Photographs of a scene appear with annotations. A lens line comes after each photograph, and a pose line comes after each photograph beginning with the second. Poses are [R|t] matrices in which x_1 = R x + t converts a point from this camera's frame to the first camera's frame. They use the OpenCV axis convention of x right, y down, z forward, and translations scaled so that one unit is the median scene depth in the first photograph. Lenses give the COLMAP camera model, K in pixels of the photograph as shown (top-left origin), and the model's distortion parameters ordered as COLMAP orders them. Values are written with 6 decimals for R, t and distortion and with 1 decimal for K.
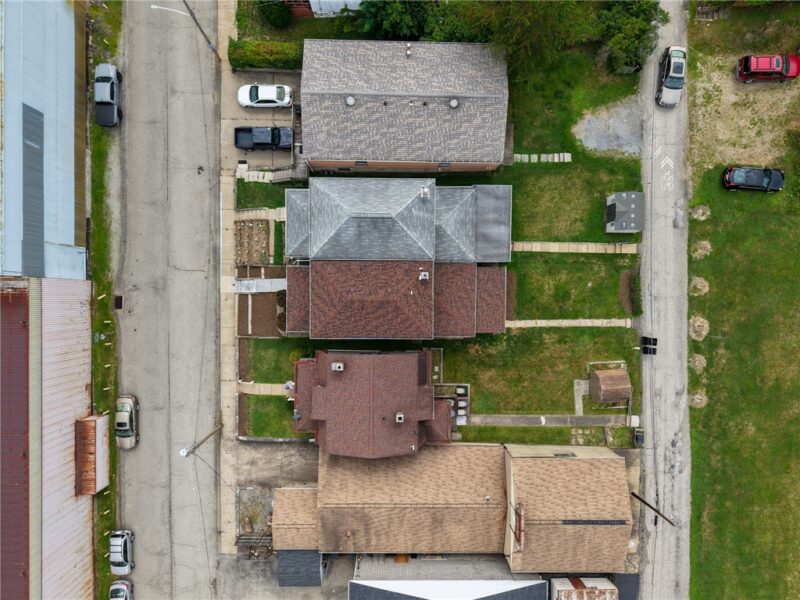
lens RADIAL K [[574.1, 0, 400.0], [0, 574.1, 300.0], [0, 0, 1]] dist [-0.002081, -0.000893]
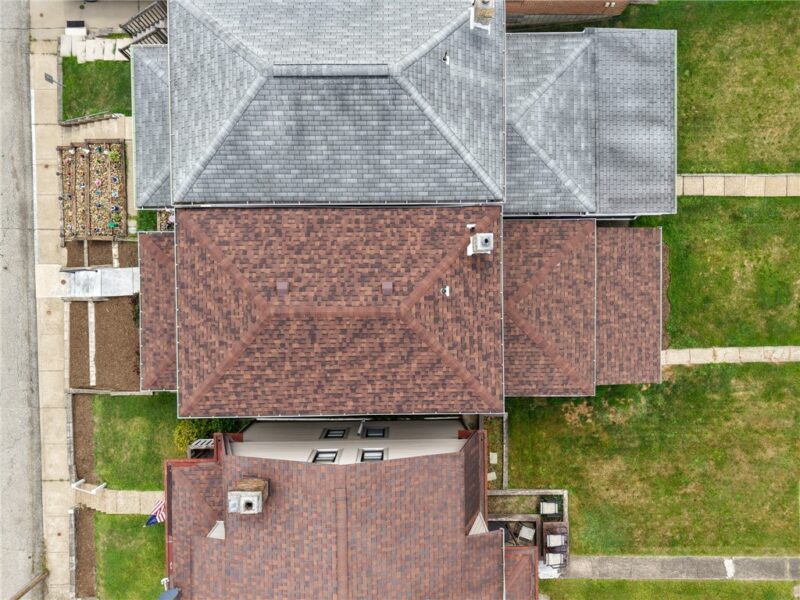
lens RADIAL K [[574.1, 0, 400.0], [0, 574.1, 300.0], [0, 0, 1]] dist [-0.002081, -0.000893]
pose [[0.999869, -0.016150, -0.001365, -0.008357], [0.016146, 0.999866, -0.002507, -0.005845], [0.001405, 0.002485, 0.999996, 0.549033]]
